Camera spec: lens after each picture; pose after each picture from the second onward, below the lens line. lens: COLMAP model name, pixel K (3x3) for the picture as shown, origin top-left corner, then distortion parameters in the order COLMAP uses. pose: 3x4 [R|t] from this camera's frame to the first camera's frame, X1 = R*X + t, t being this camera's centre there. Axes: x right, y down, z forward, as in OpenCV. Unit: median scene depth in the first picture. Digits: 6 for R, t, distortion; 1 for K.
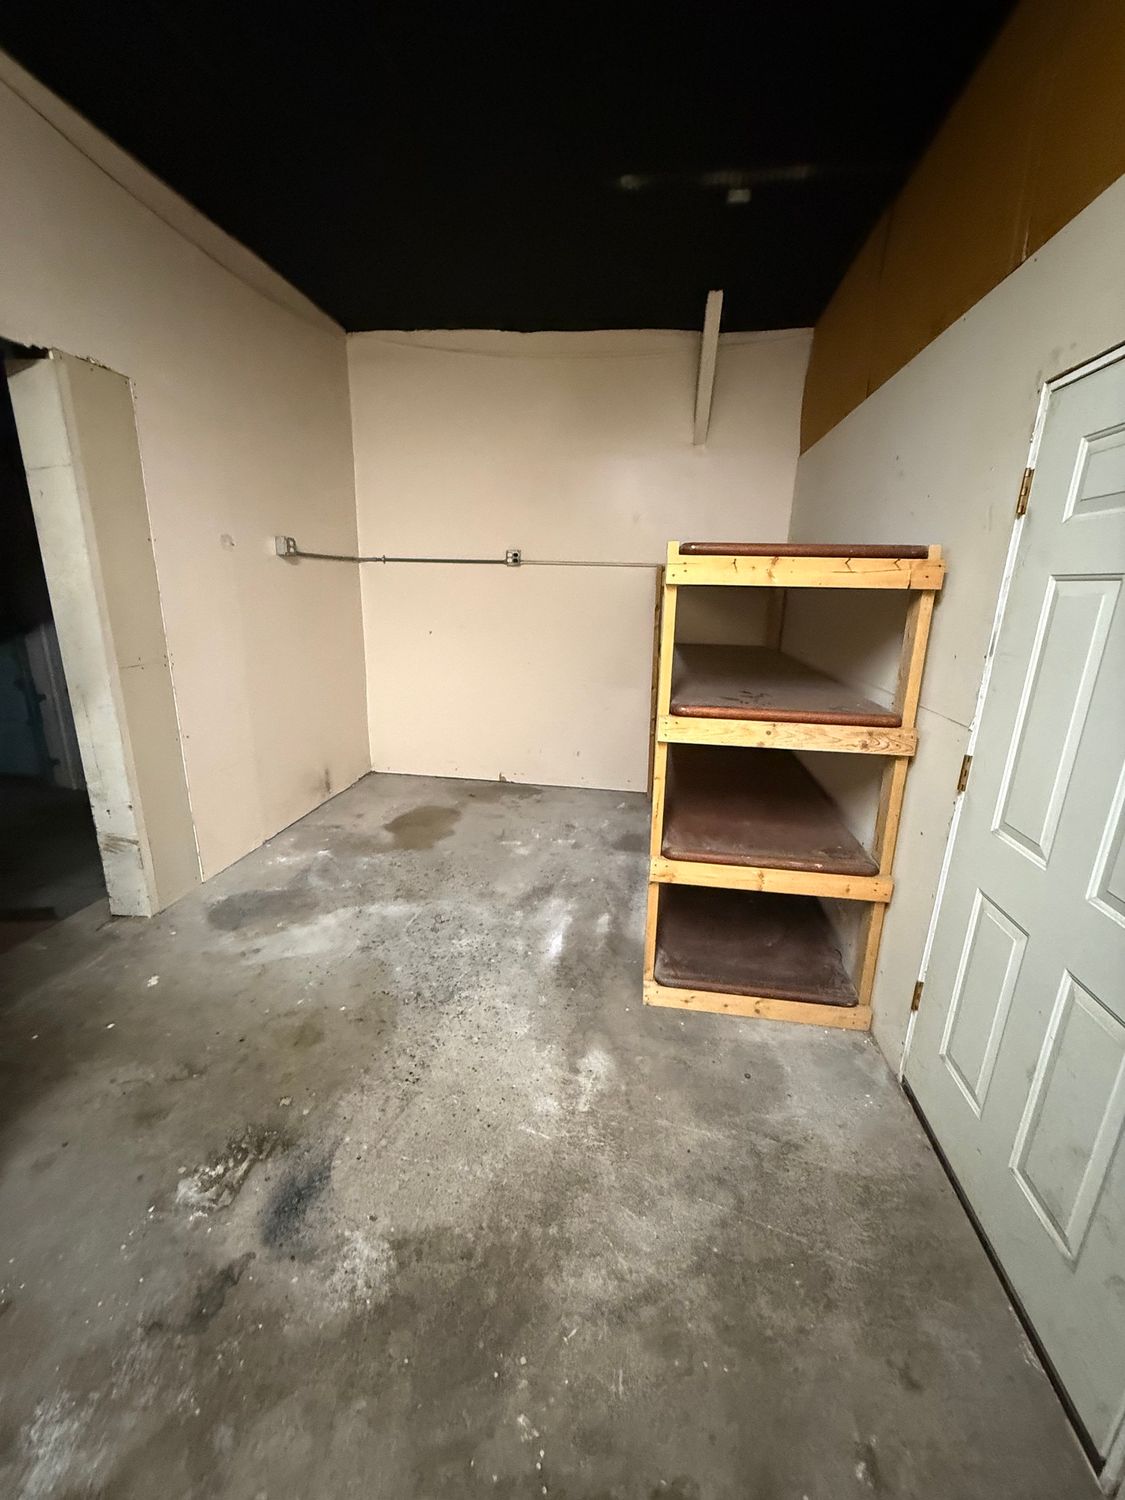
lens RADIAL K [[593.1, 0, 562.8], [0, 593.1, 743.9], [0, 0, 1]] dist [-0.001302, 0.000614]
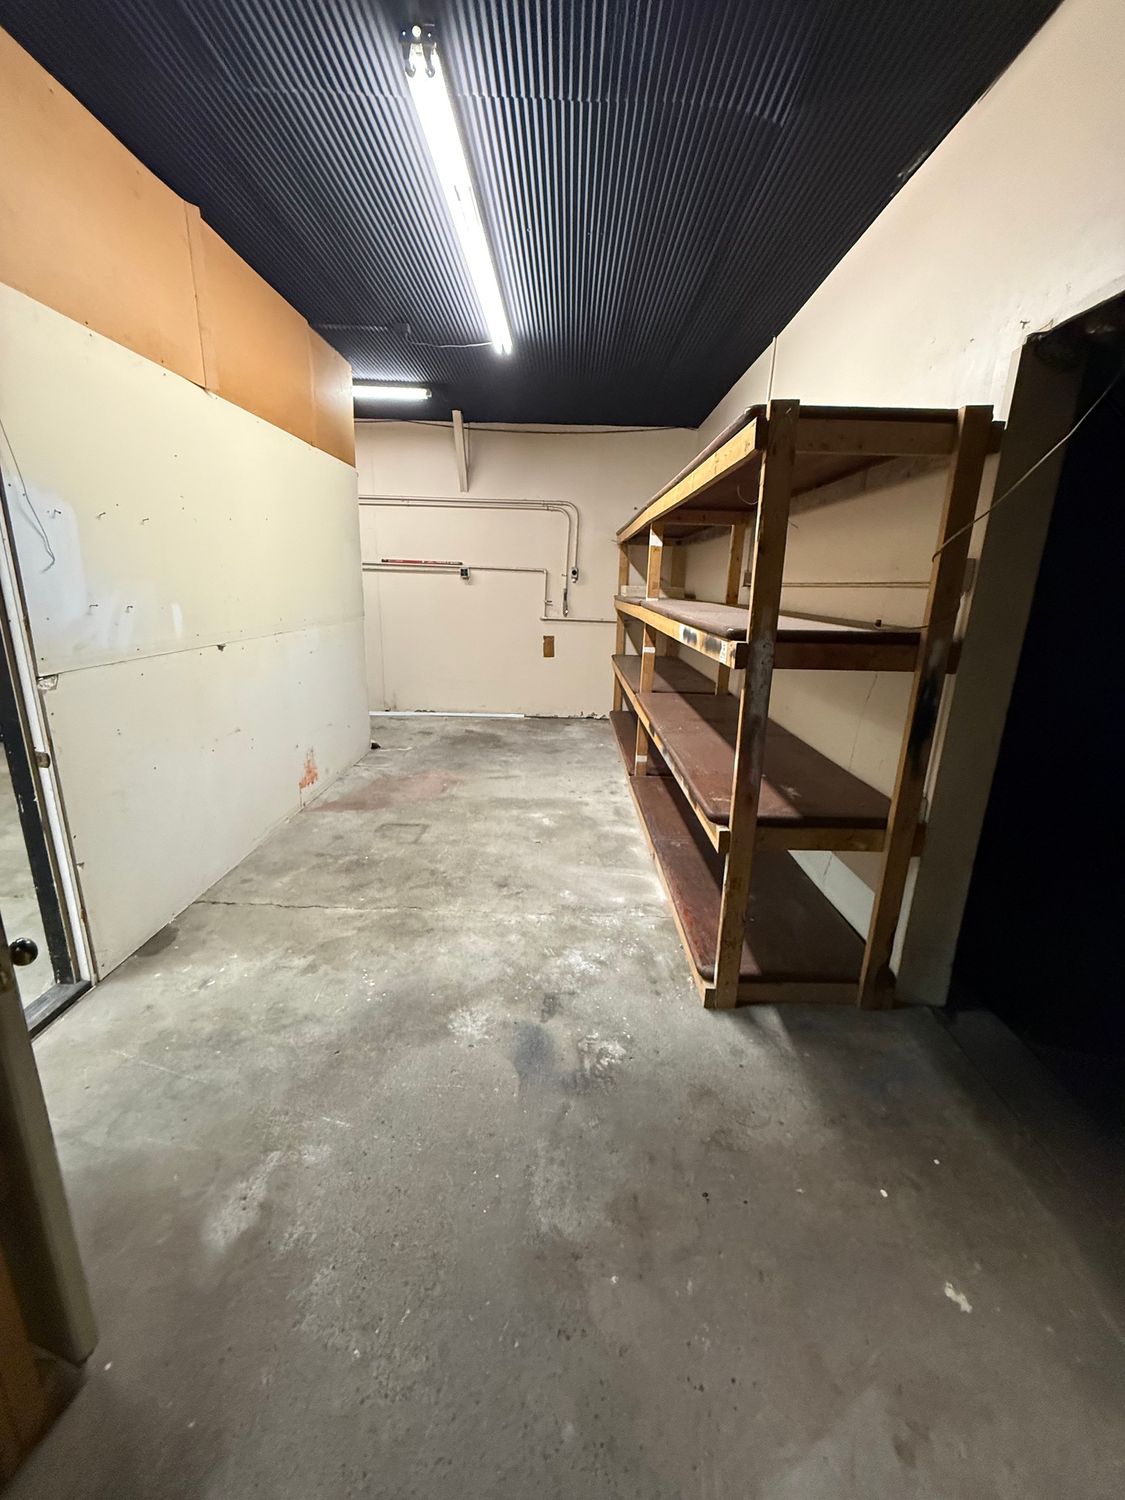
lens RADIAL K [[593.1, 0, 562.8], [0, 593.1, 743.9], [0, 0, 1]] dist [-0.001302, 0.000614]
pose [[-0.989546, -0.023195, -0.142342, -0.307407], [-0.092715, 0.858315, 0.504677, -0.510964], [0.110468, 0.512599, -0.851492, 1.781223]]
